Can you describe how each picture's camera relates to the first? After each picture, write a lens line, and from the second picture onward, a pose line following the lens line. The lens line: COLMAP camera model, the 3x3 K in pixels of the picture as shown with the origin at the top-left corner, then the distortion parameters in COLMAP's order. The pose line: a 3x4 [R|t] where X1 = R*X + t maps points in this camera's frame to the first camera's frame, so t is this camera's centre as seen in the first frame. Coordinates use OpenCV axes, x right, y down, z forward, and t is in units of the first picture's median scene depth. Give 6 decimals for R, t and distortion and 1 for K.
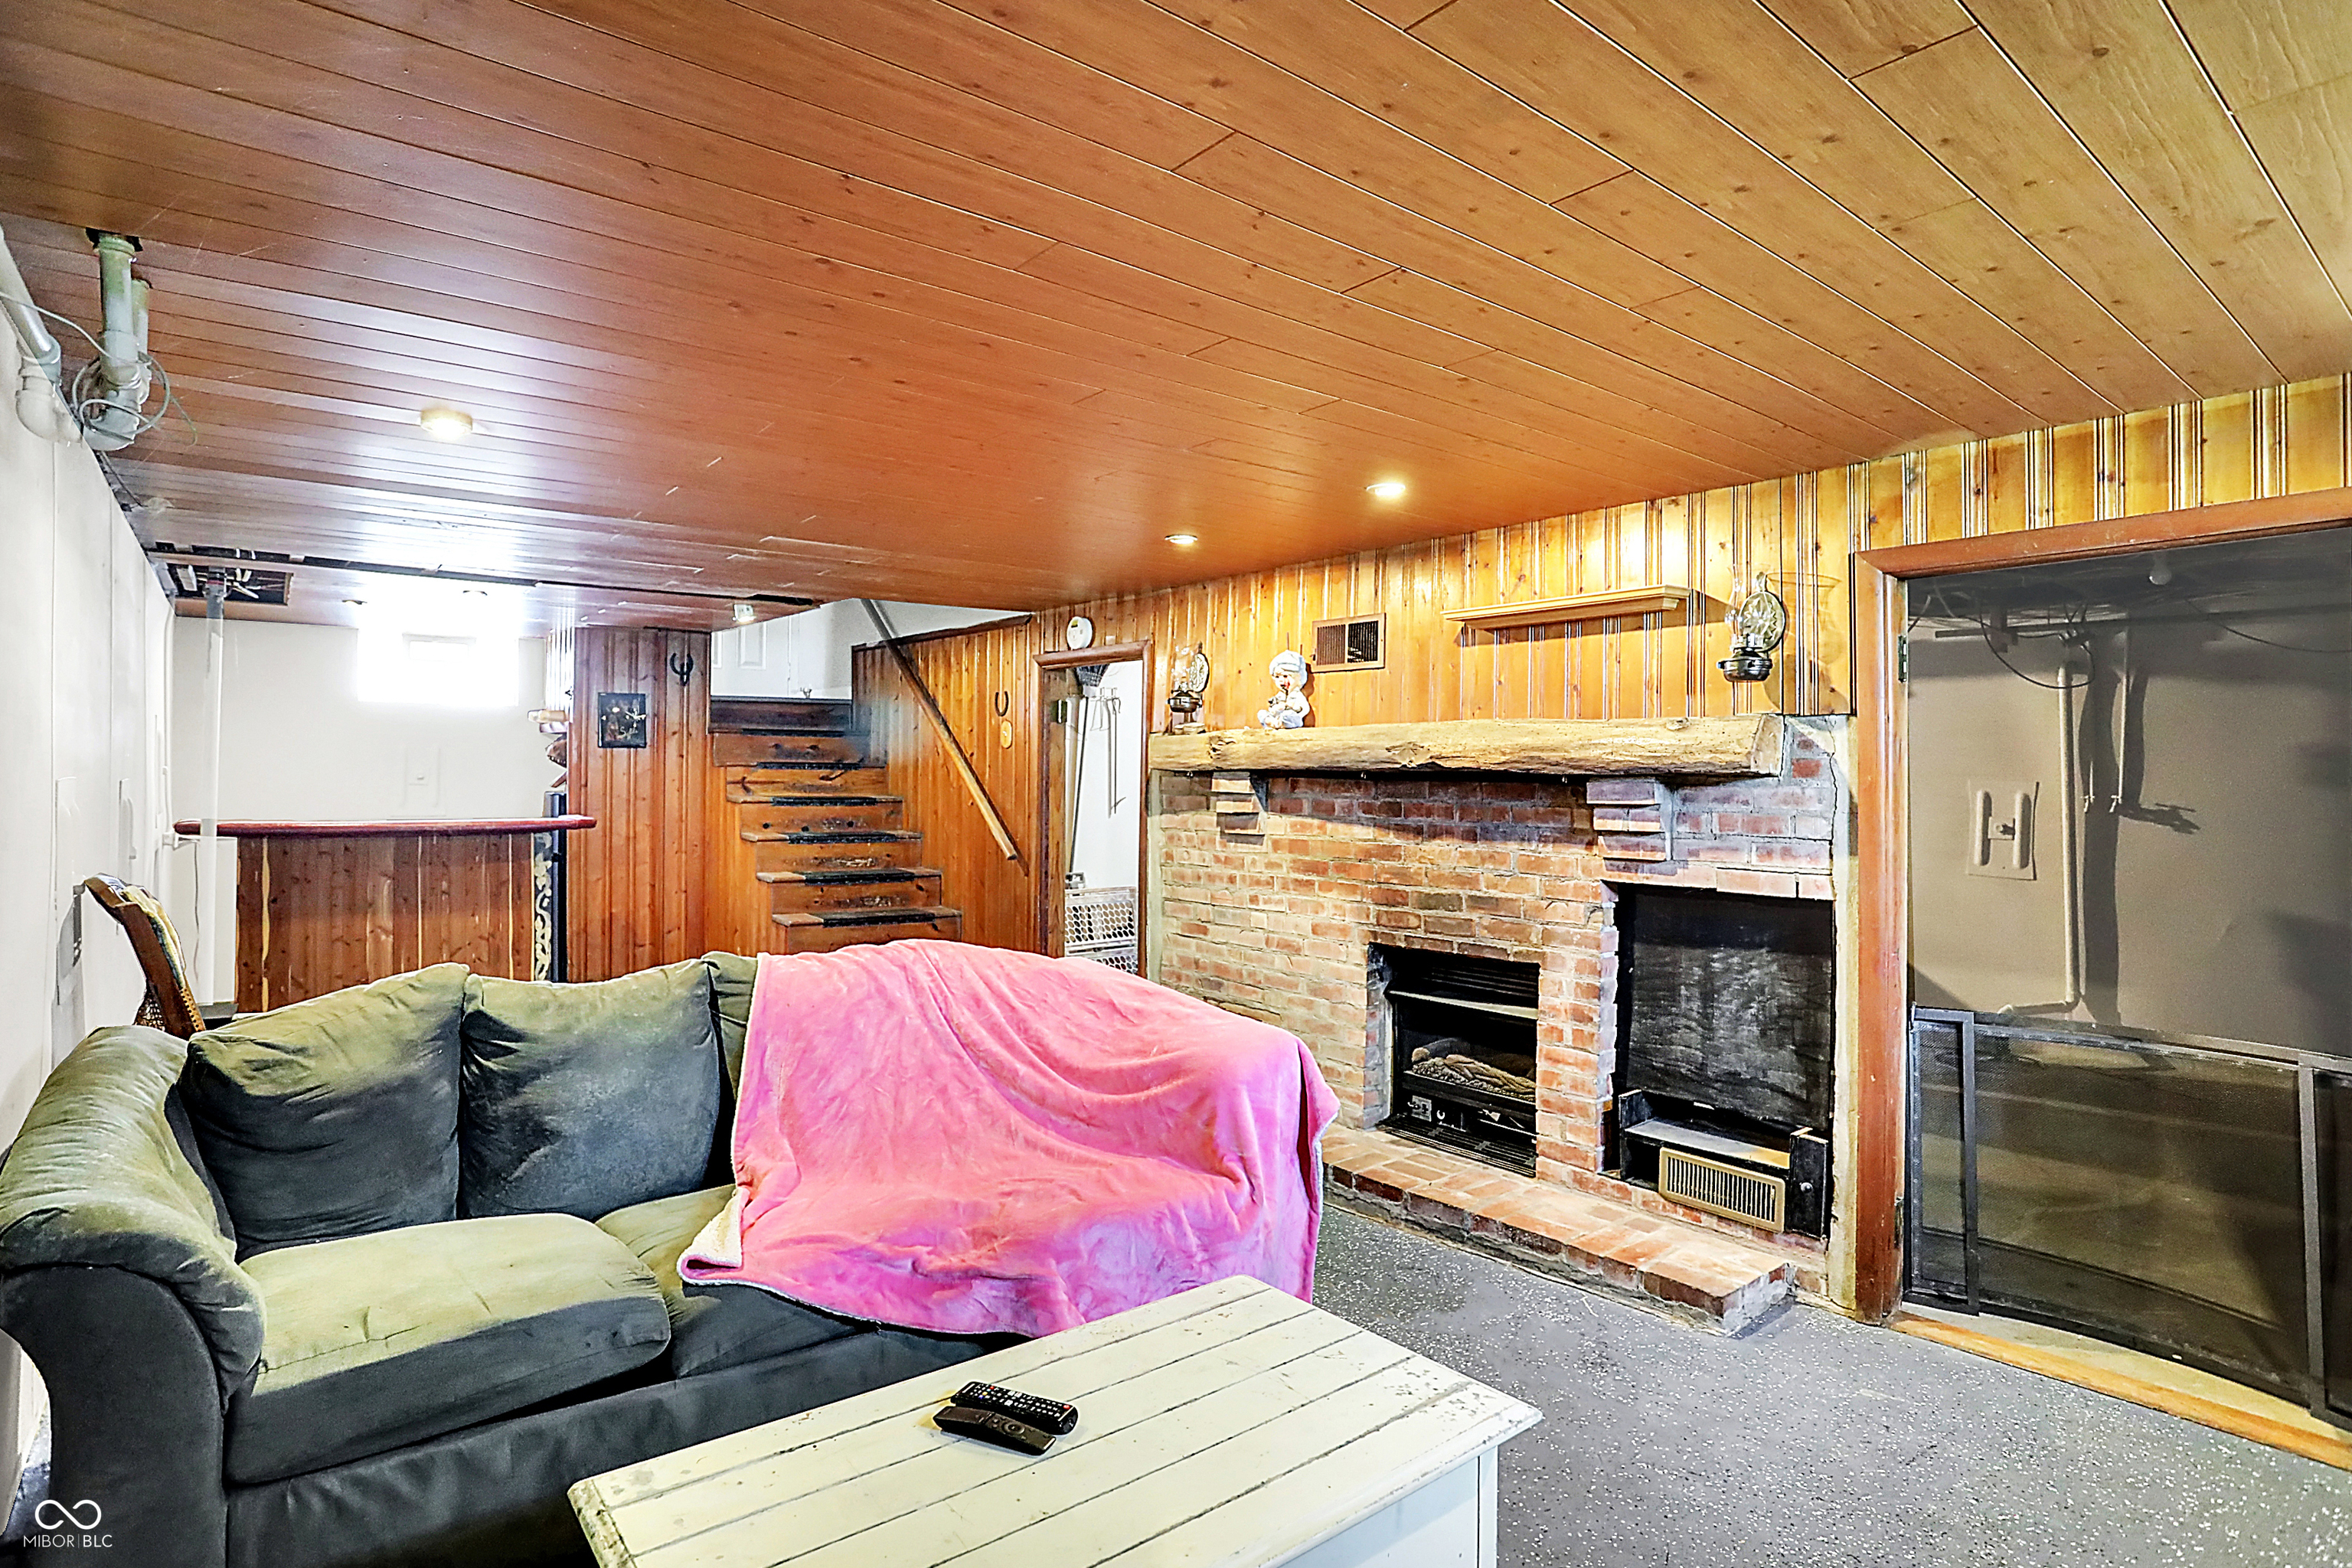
lens RADIAL K [[1202.0, 0, 1135.6], [0, 1202.0, 761.9], [0, 0, 1]] dist [-0.062446, 0.028563]
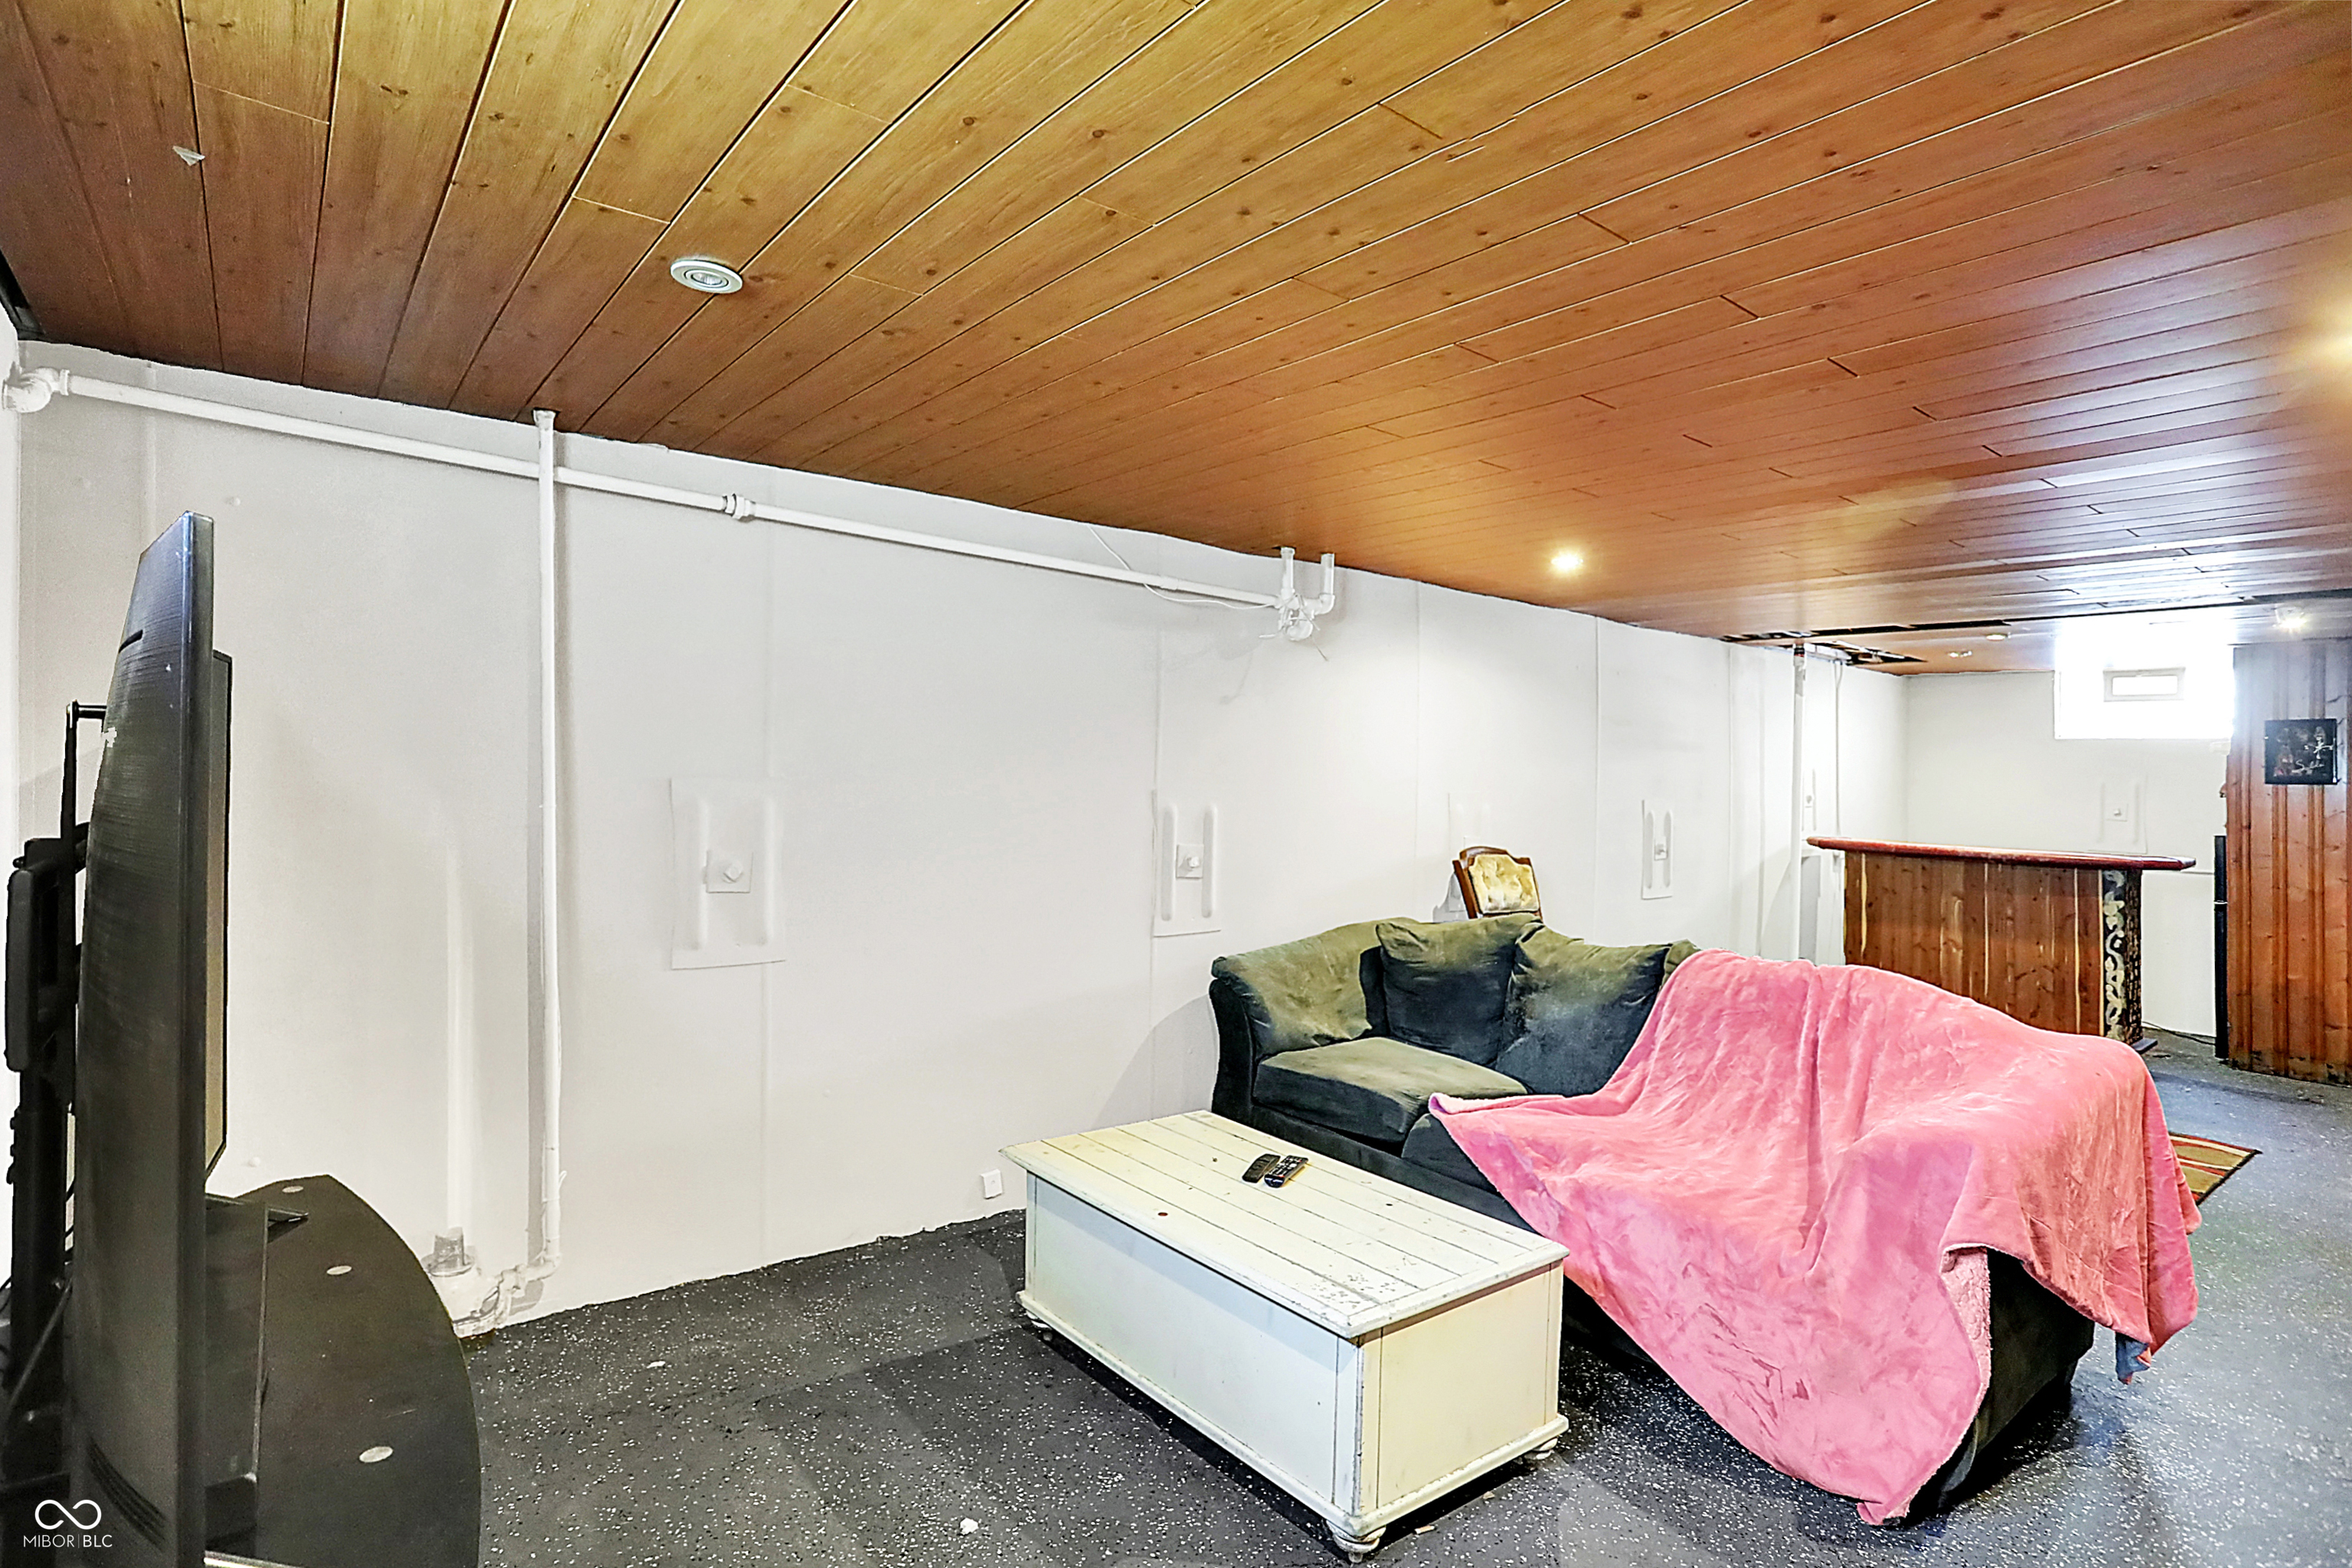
lens RADIAL K [[1202.0, 0, 1202.1], [0, 1202.0, 717.3], [0, 0, 1]] dist [-0.062446, 0.028563]
pose [[0.020198, -0.051325, -0.998478, 0.630766], [-0.022624, 0.998402, -0.051779, 0.001610], [0.999540, 0.023635, 0.019004, 0.333516]]
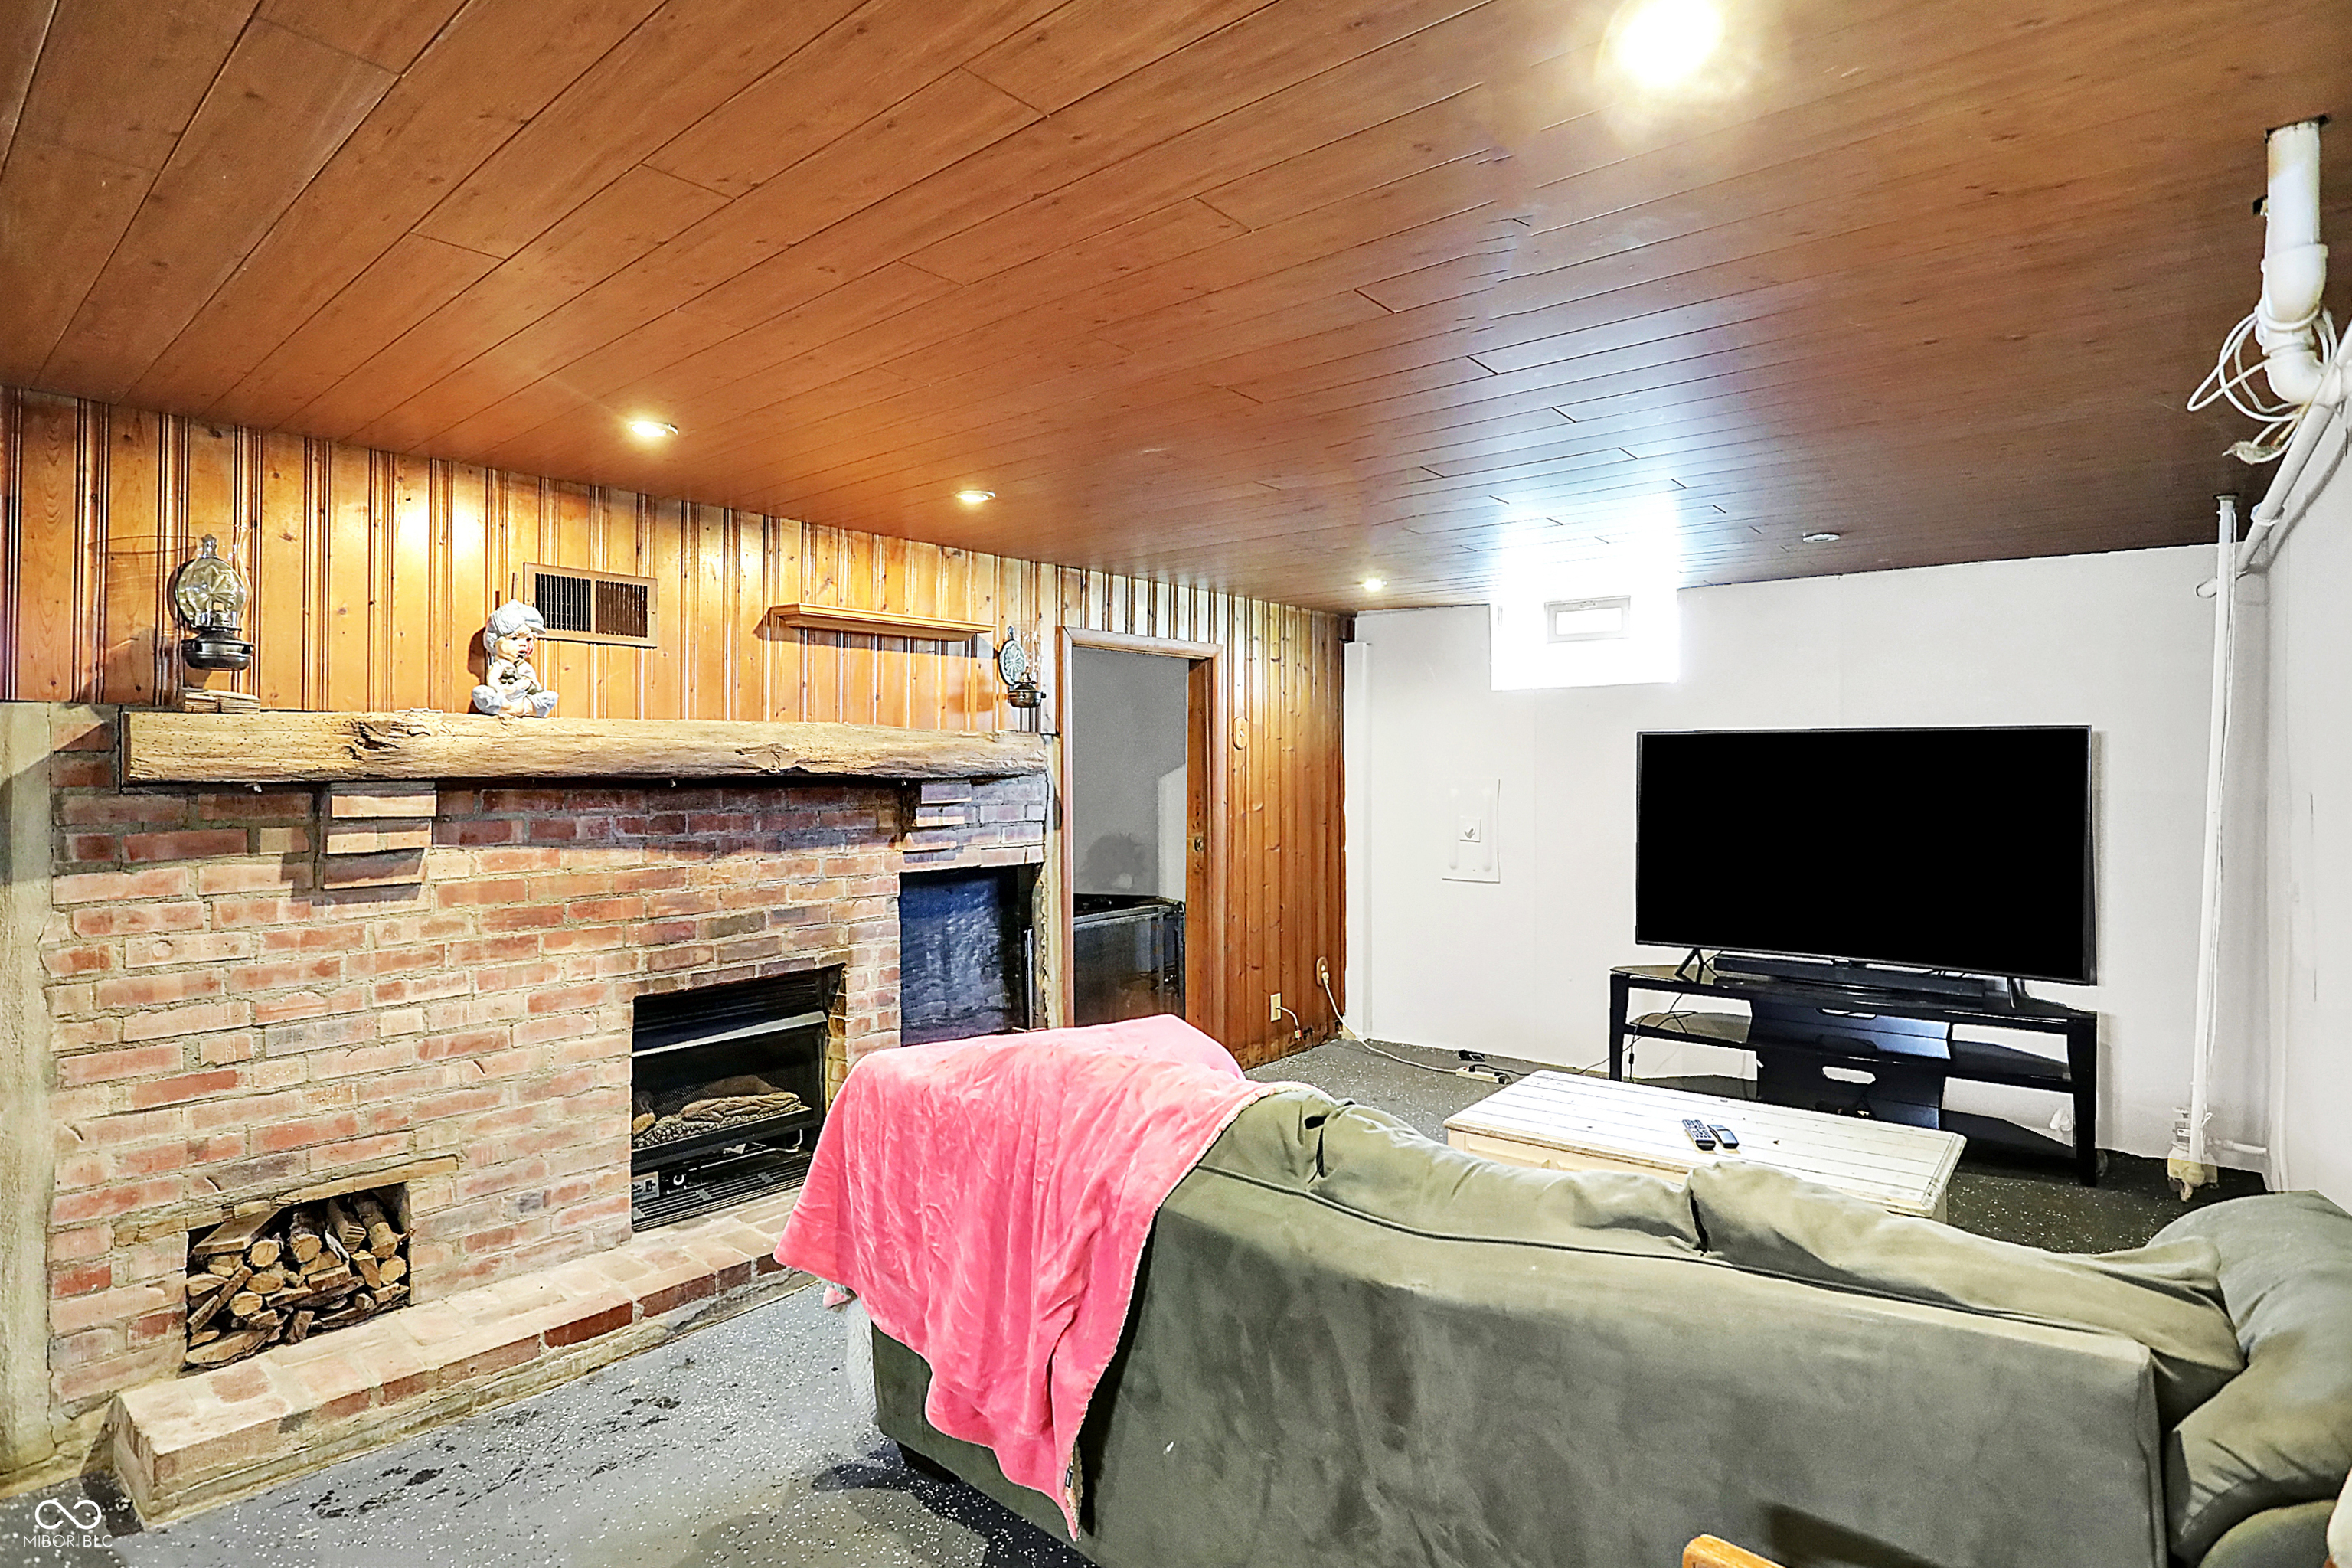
lens RADIAL K [[1202.0, 0, 1227.1], [0, 1202.0, 782.7], [0, 0, 1]] dist [-0.062446, 0.028563]
pose [[-0.226225, -0.020296, 0.973864, -0.675302], [-0.007610, 0.999789, 0.019068, -0.007332], [-0.974045, -0.003097, -0.226332, 0.840799]]
